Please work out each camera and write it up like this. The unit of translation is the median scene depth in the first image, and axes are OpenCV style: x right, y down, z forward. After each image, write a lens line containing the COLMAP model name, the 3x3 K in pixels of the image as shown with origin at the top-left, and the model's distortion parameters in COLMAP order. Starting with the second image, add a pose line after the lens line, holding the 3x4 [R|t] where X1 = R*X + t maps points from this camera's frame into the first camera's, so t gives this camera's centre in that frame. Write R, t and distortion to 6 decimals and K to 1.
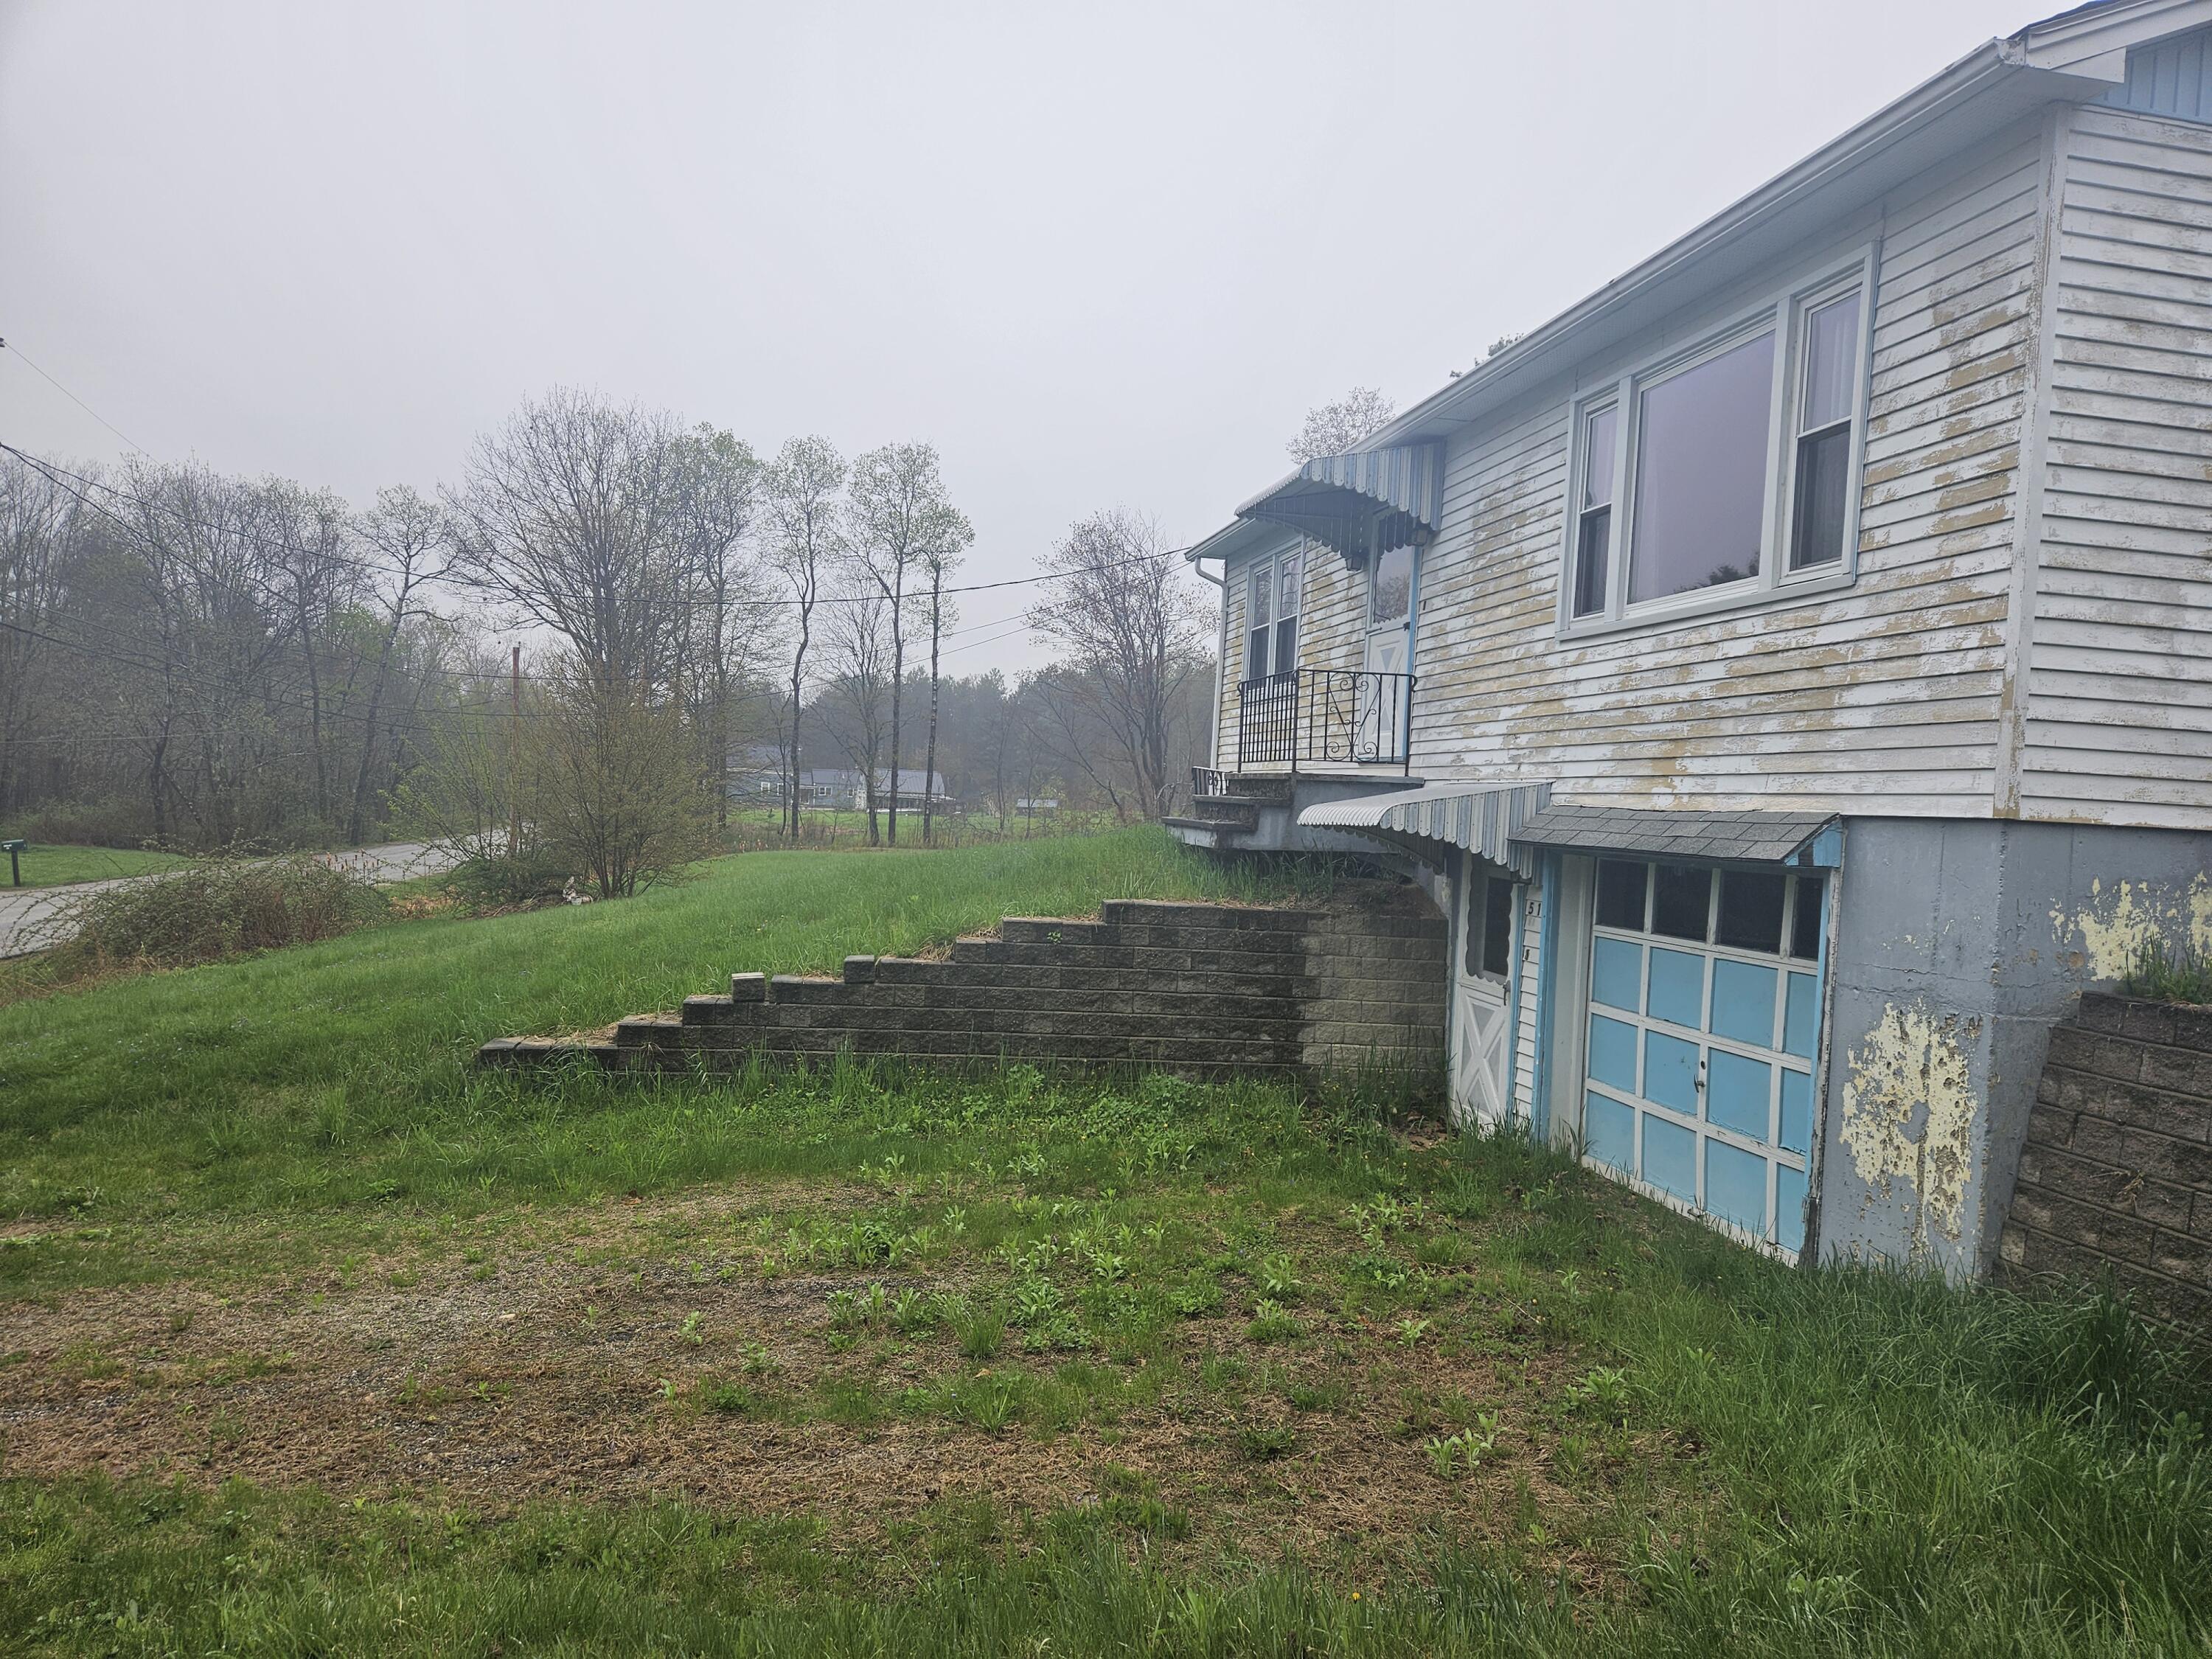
lens RADIAL K [[1463.3, 0, 1106.0], [0, 1463.3, 829.5], [0, 0, 1]] dist [0.042240, -0.028309]
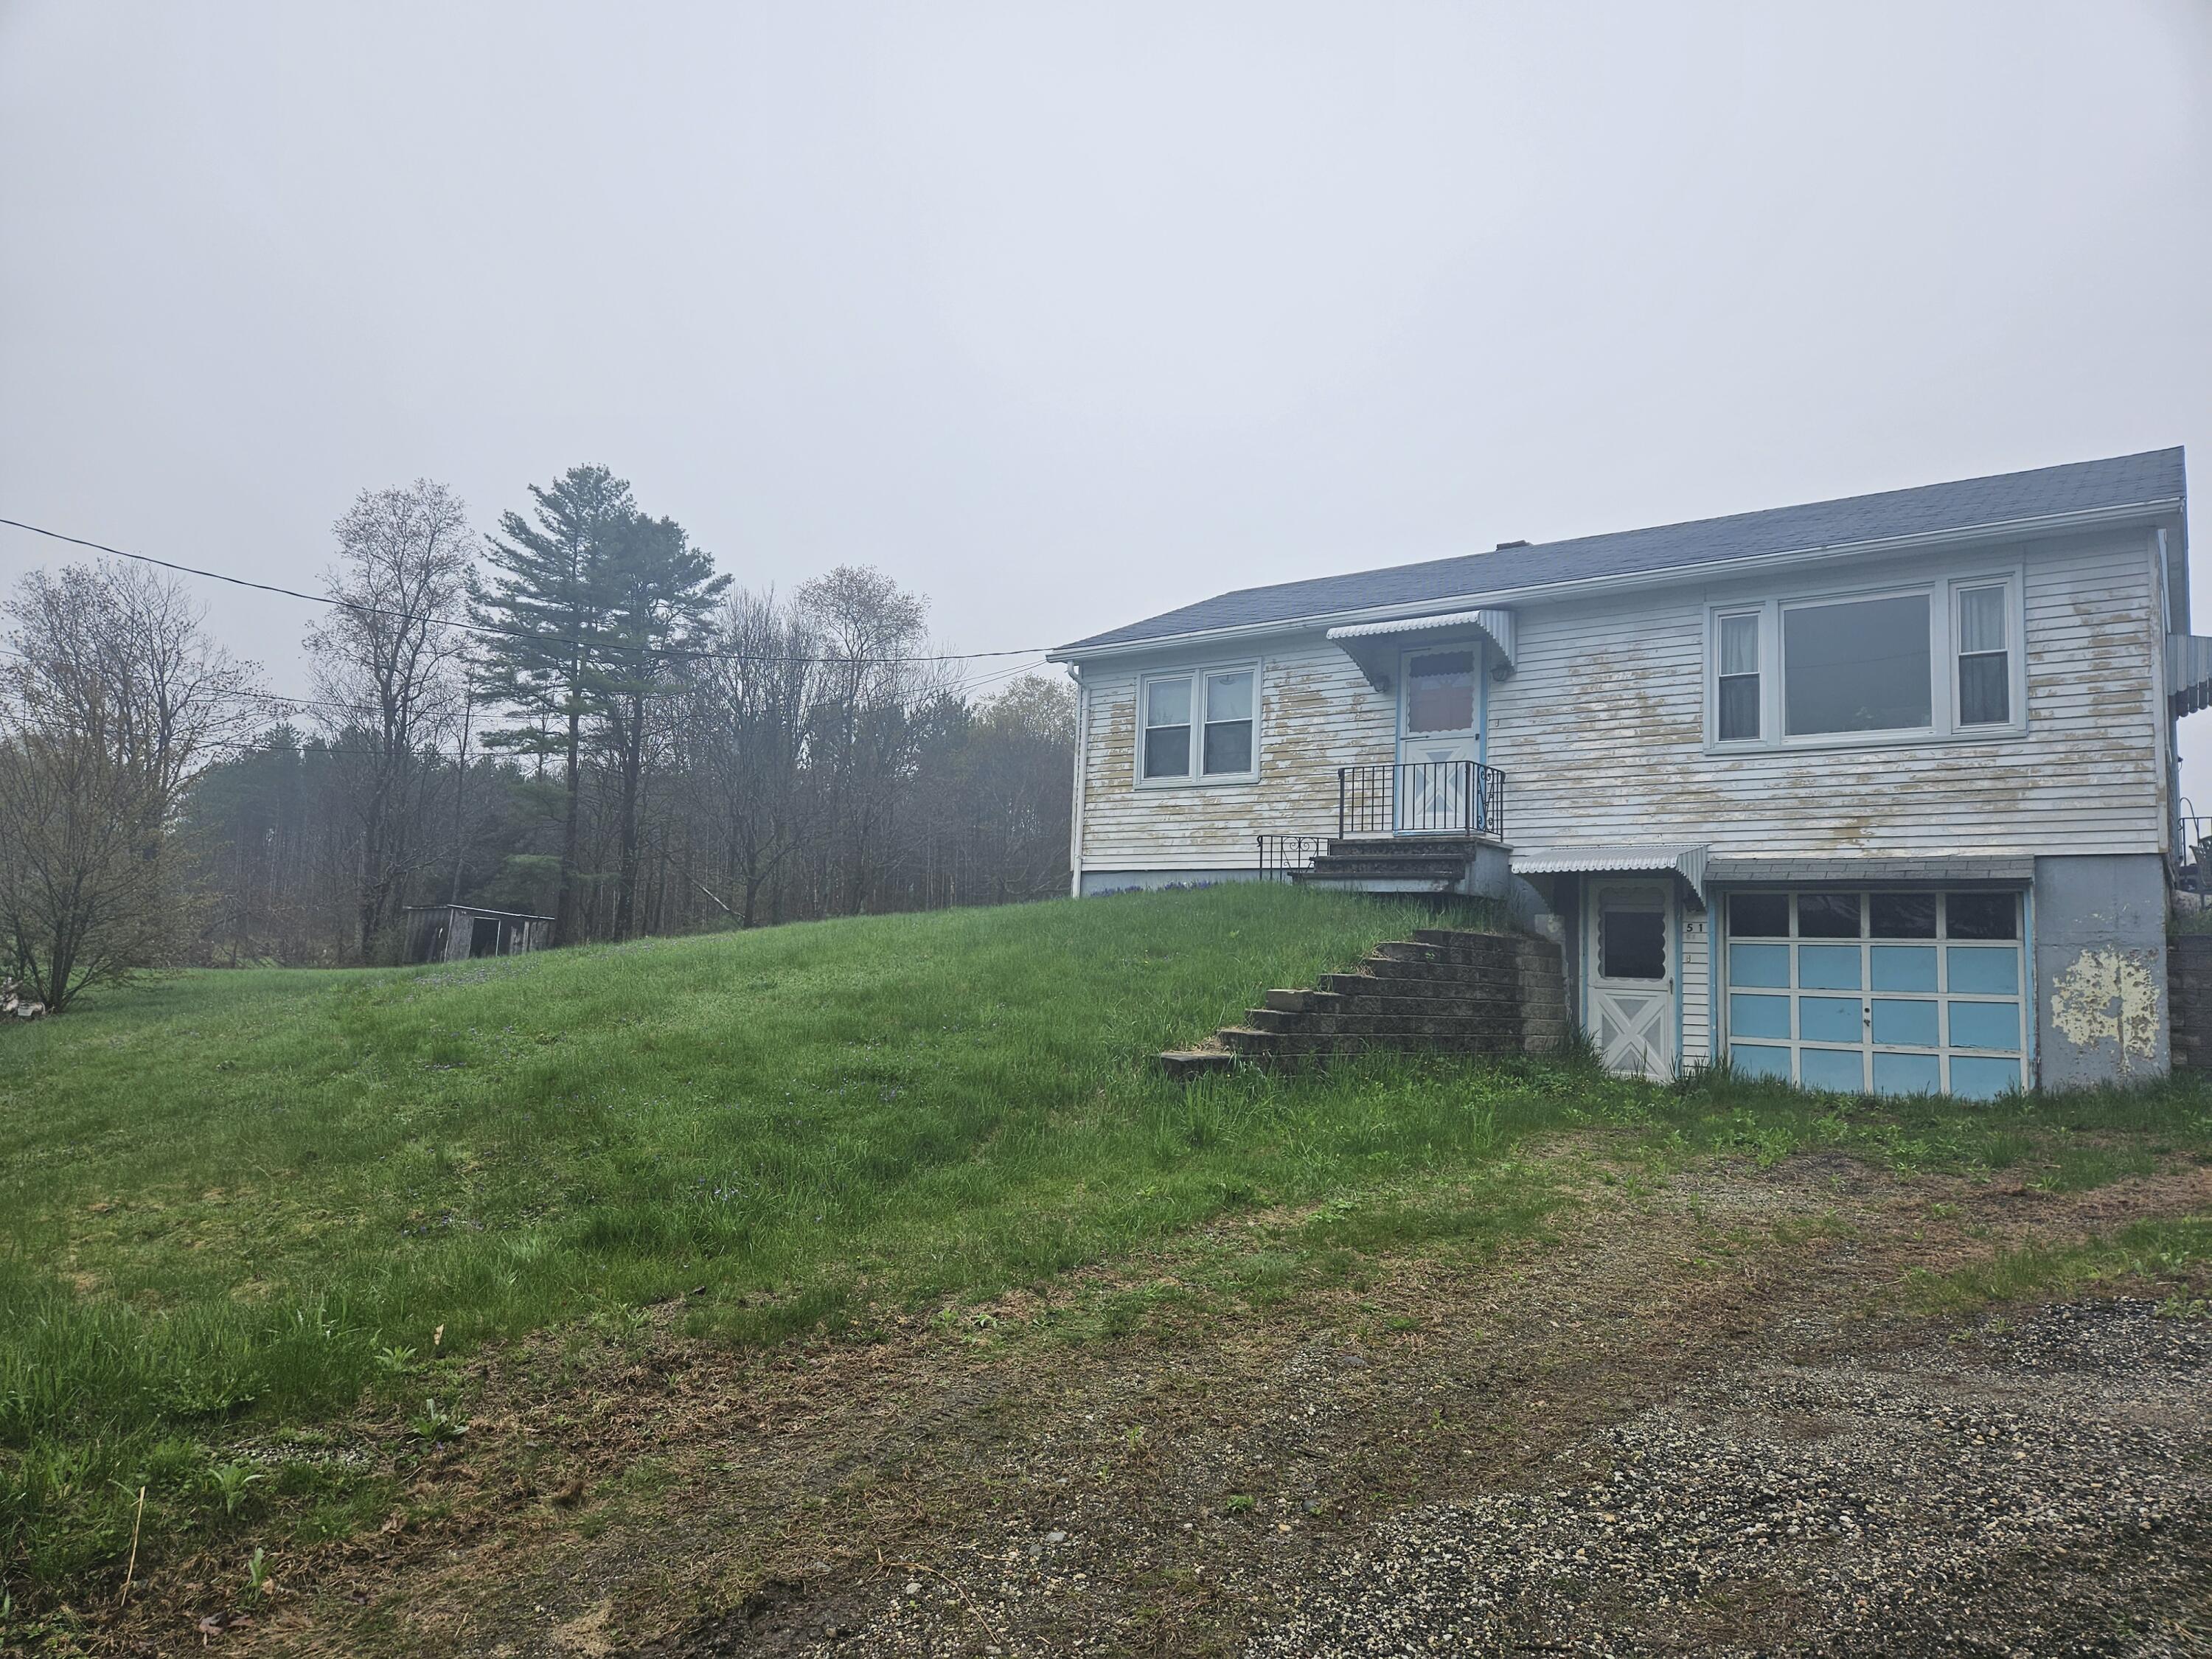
lens RADIAL K [[1463.3, 0, 1106.0], [0, 1463.3, 829.5], [0, 0, 1]] dist [0.042240, -0.028309]
pose [[0.742213, 0.049560, 0.668329, -1.488574], [0.010610, 0.996268, -0.085662, 0.096206], [-0.670080, 0.070670, 0.738917, 0.345242]]
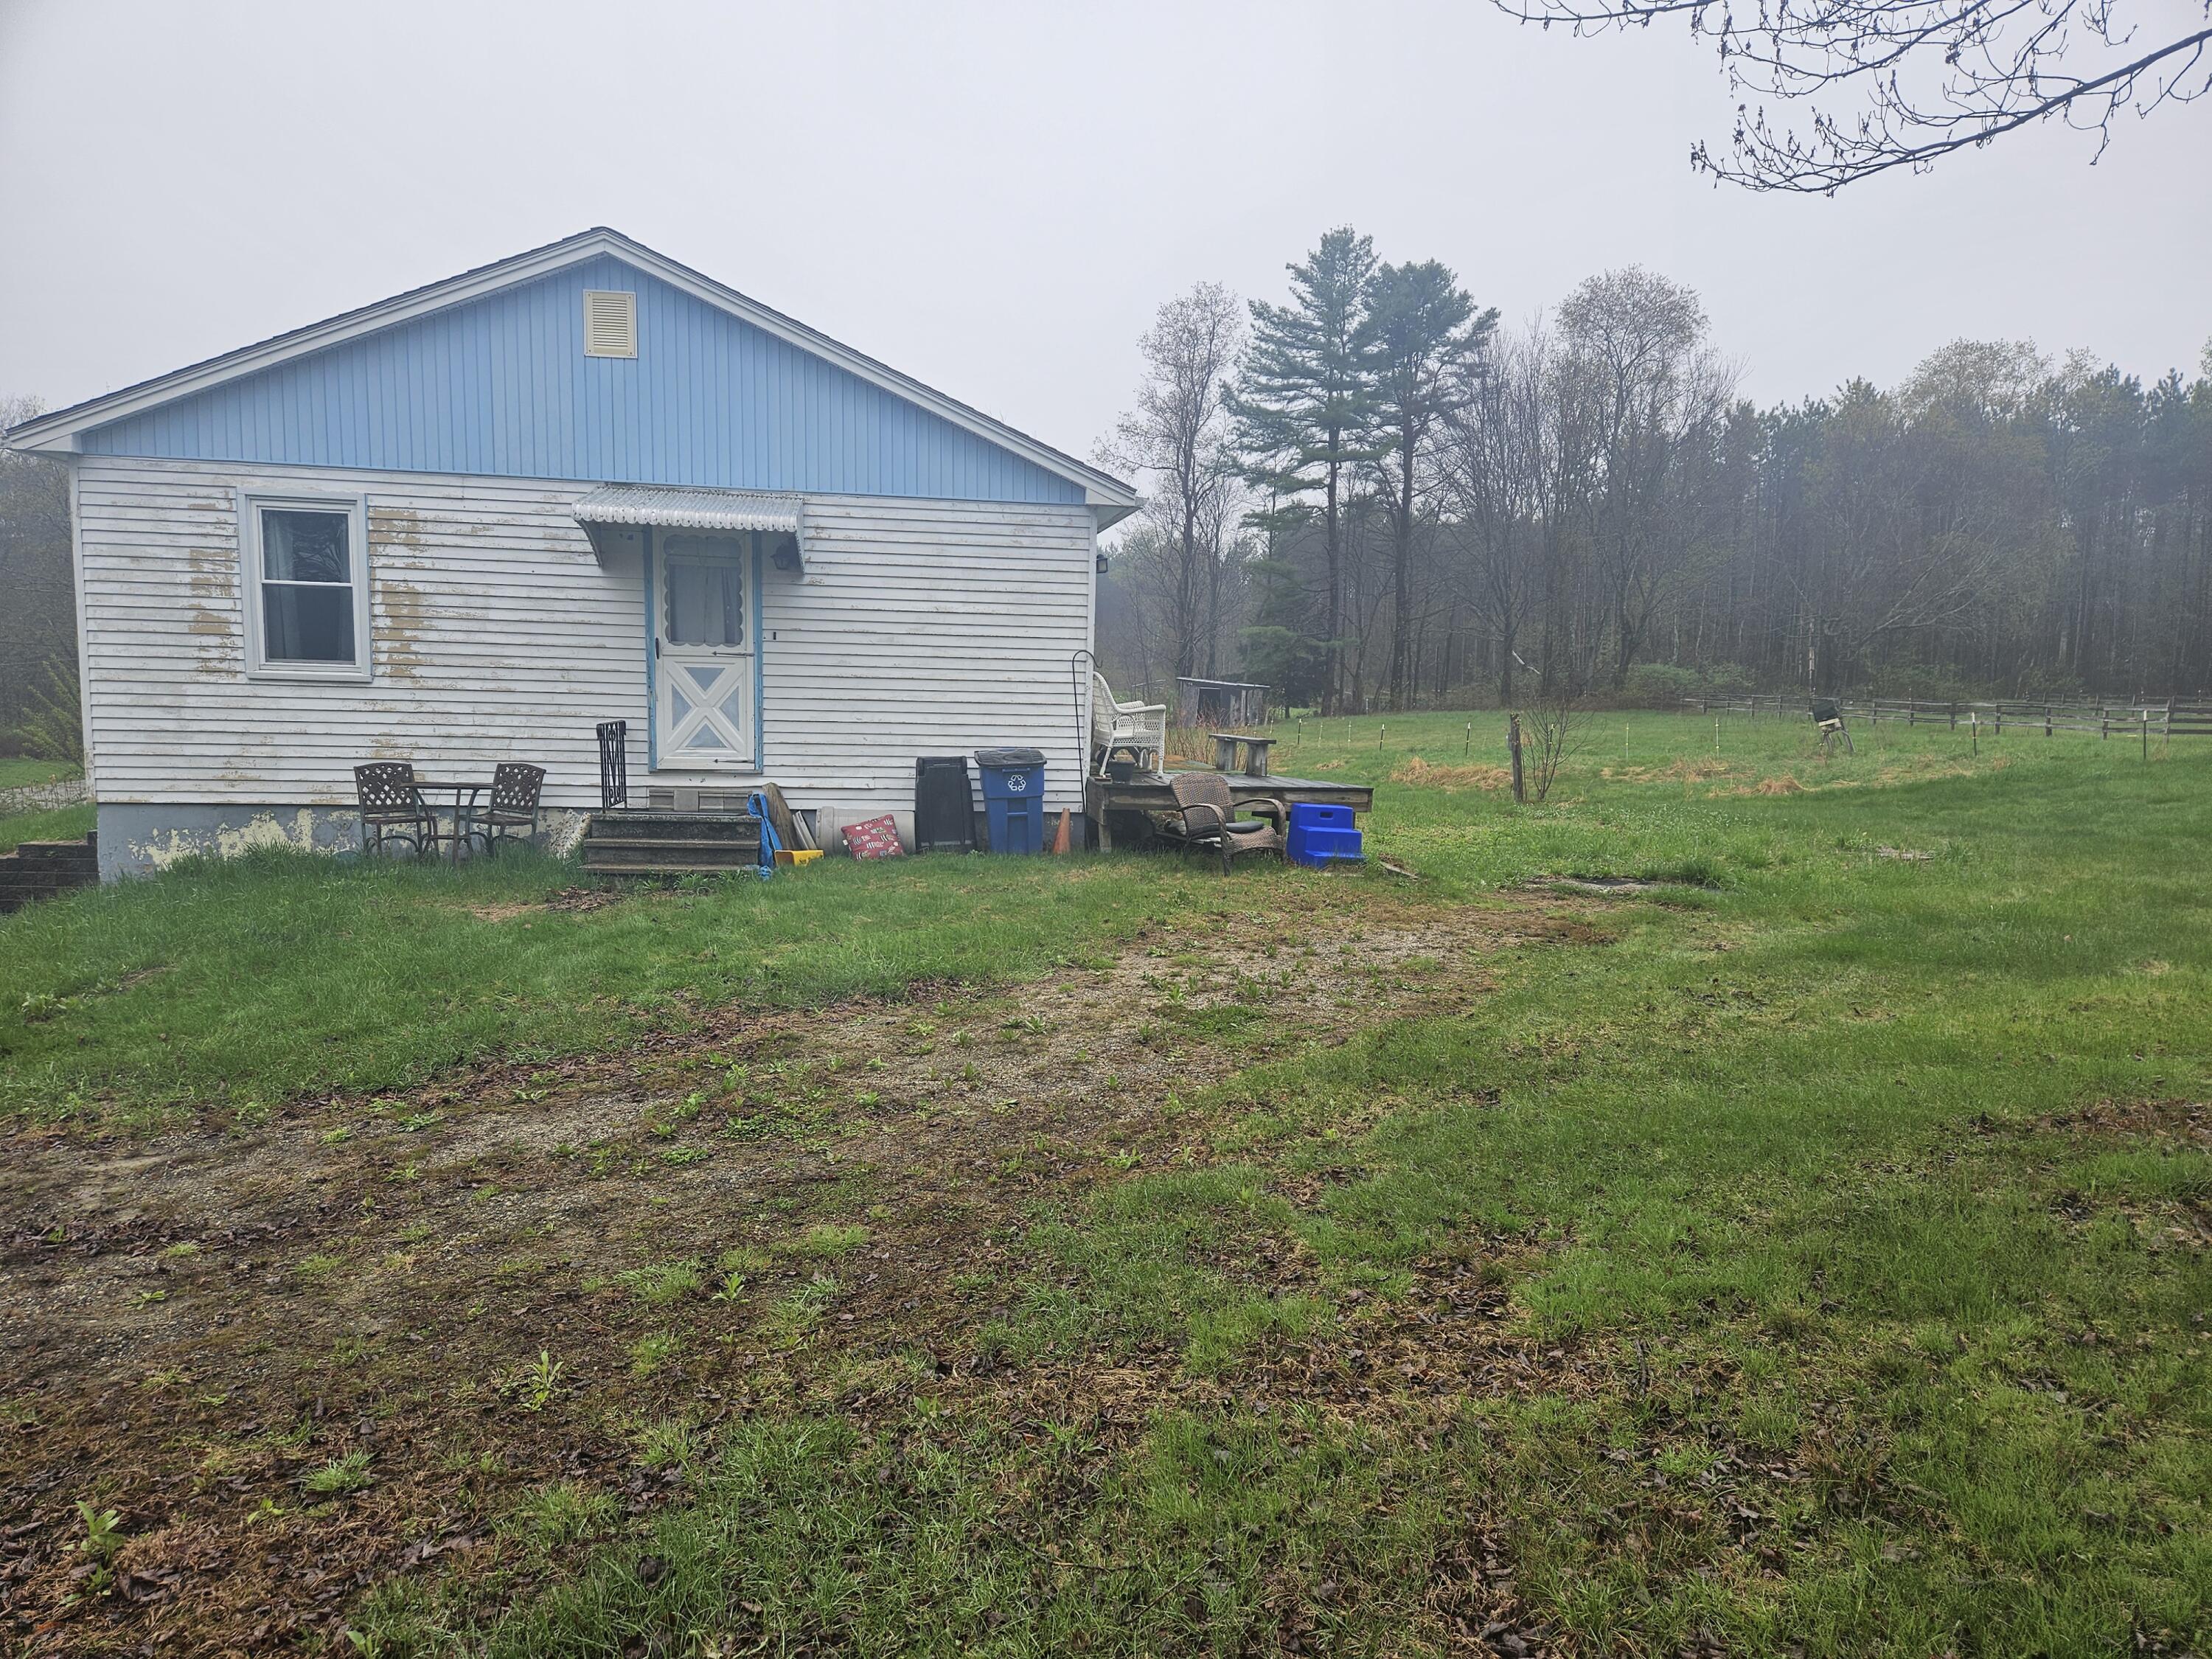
lens RADIAL K [[1463.3, 0, 1106.0], [0, 1463.3, 829.5], [0, 0, 1]] dist [0.042240, -0.028309]
pose [[0.999007, -0.025243, -0.036718, 2.275054], [0.028362, 0.995800, 0.087056, -0.118528], [0.034366, -0.088011, 0.995527, -1.107329]]
